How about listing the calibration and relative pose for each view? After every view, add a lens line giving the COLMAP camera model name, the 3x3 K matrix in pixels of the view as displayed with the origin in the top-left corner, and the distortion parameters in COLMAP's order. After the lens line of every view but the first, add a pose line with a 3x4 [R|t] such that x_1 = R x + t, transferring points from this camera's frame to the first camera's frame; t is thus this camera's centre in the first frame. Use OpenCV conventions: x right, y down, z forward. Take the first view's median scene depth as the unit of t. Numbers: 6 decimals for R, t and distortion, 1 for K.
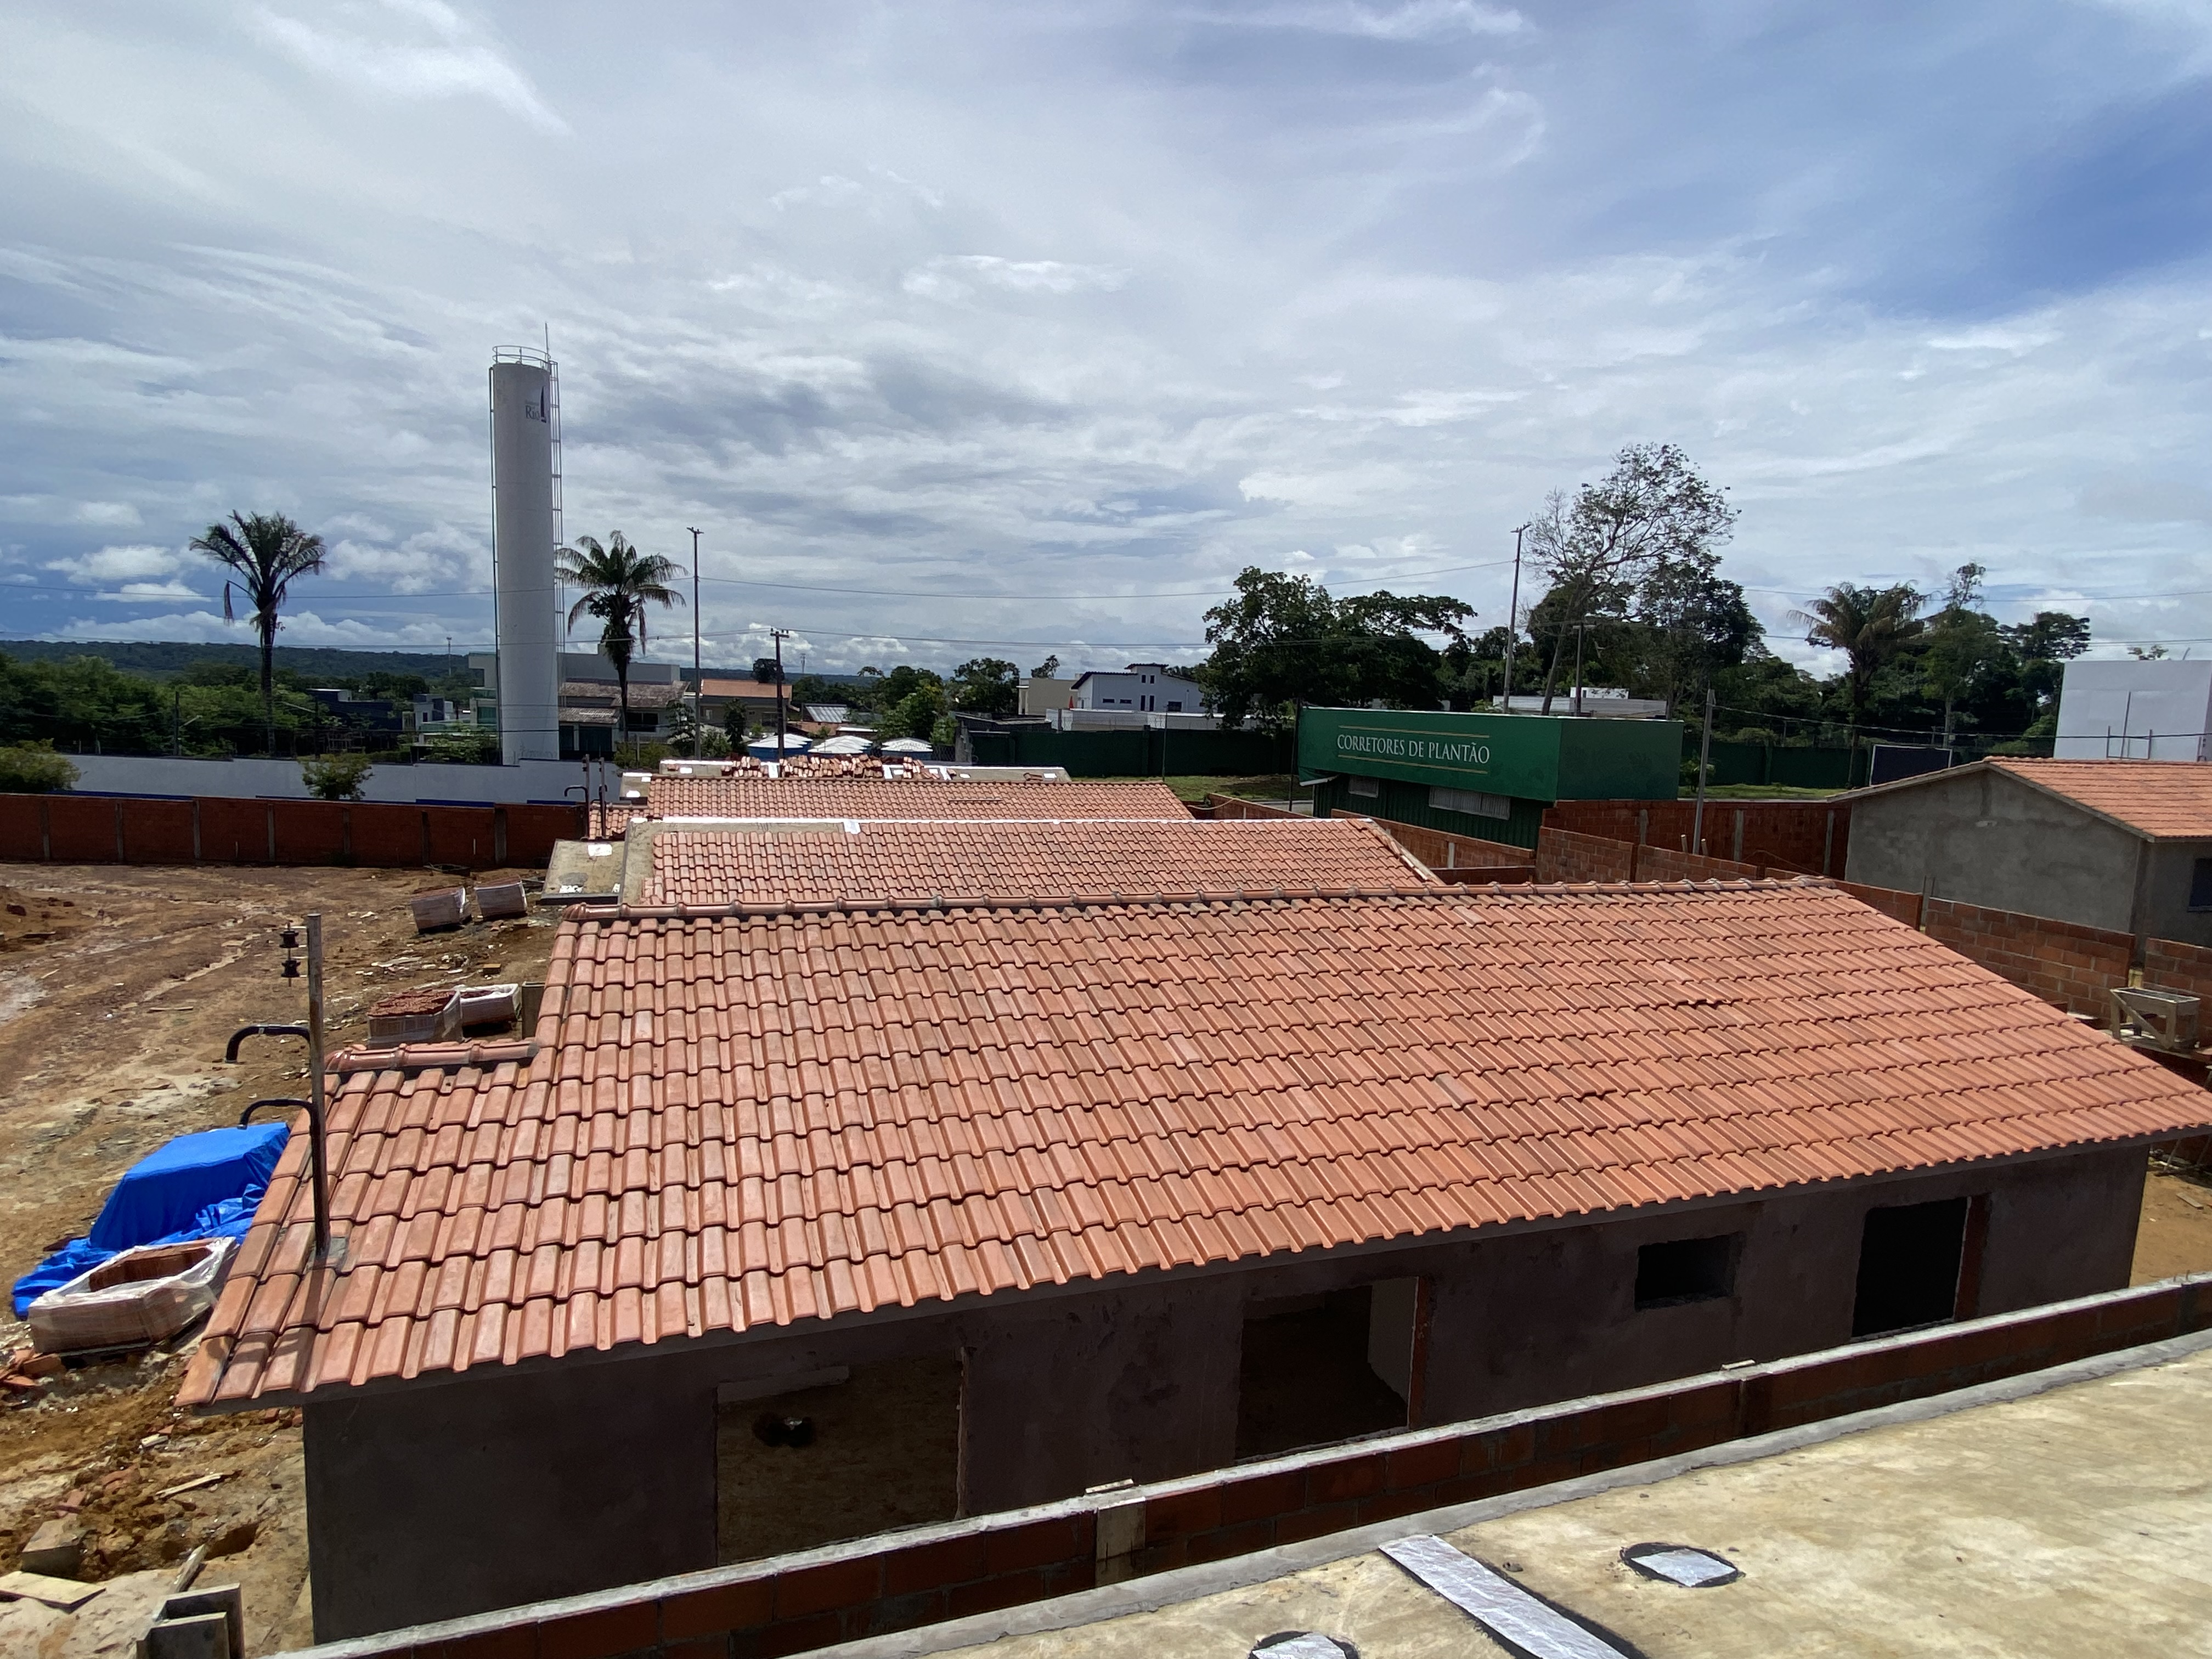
lens RADIAL K [[1140.4, 0, 1103.8], [0, 1140.4, 829.8], [0, 0, 1]] dist [0.002421, -0.000386]
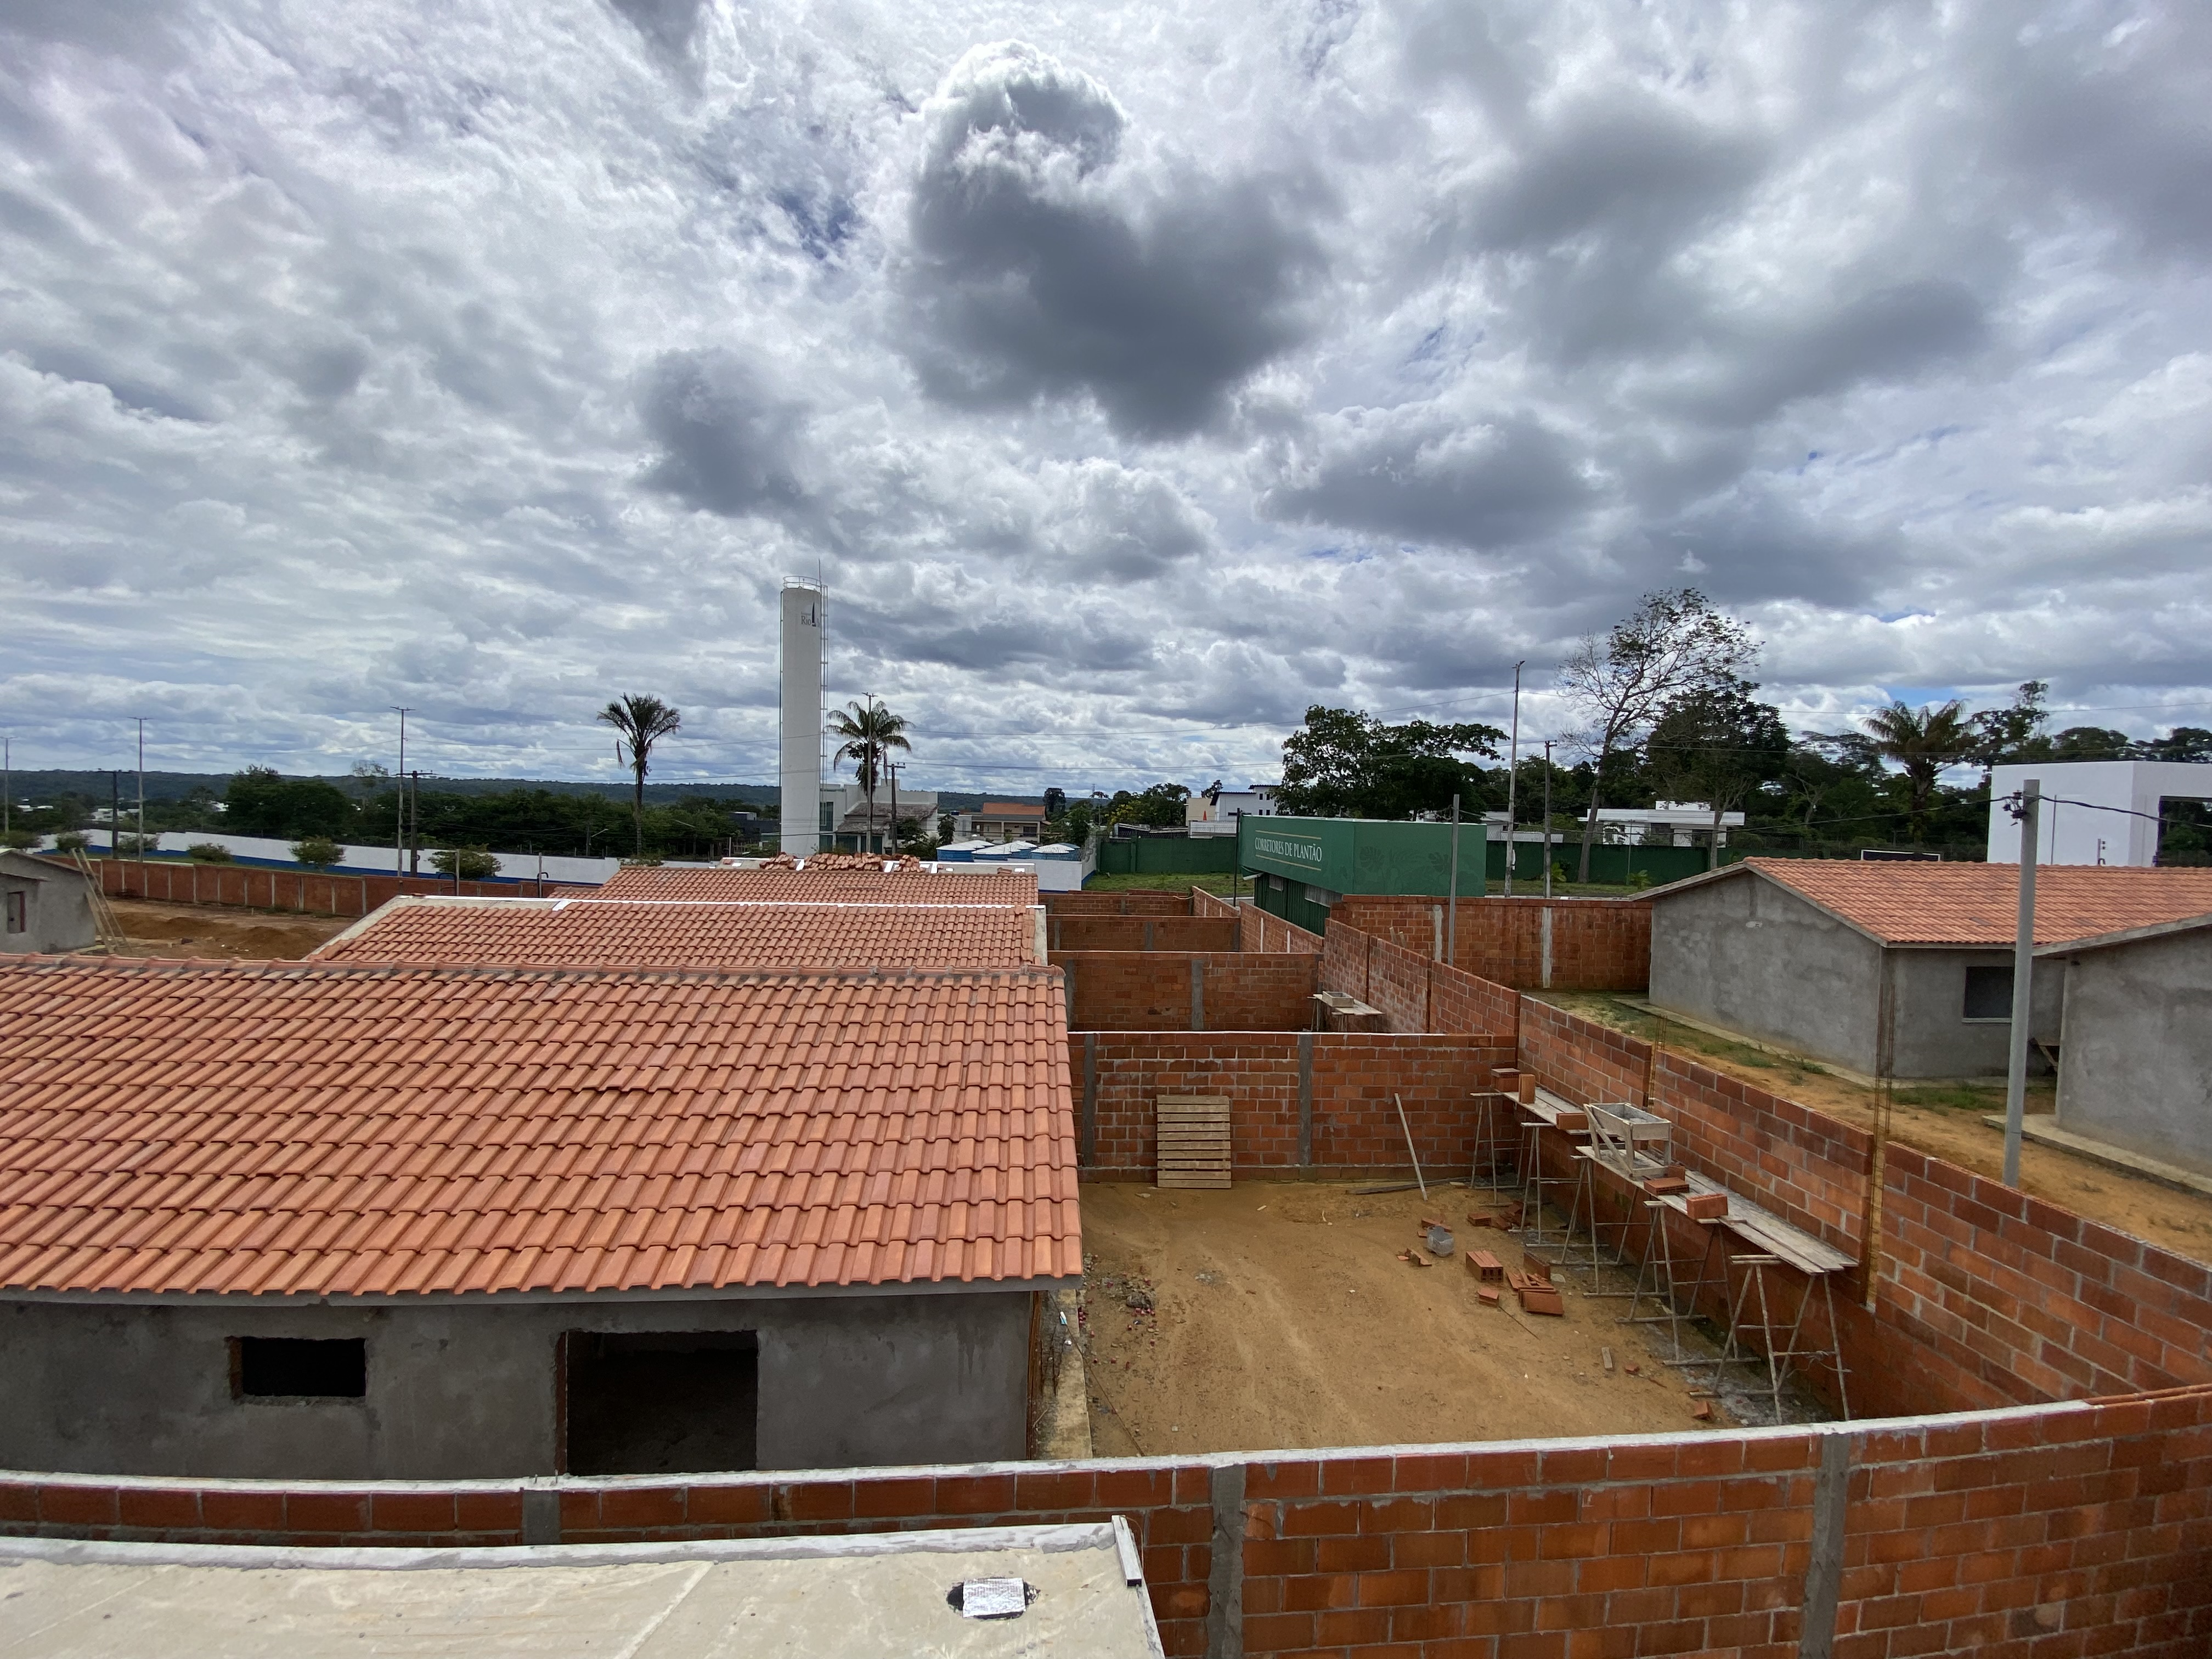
lens RADIAL K [[876.6, 0, 1106.2], [0, 876.6, 835.7], [0, 0, 1]] dist [-0.017906, -0.000902]
pose [[0.970593, -0.001134, -0.240723, 0.140386], [-0.021020, 0.995770, -0.089446, -0.001060], [0.239806, 0.091875, 0.966464, 0.044347]]
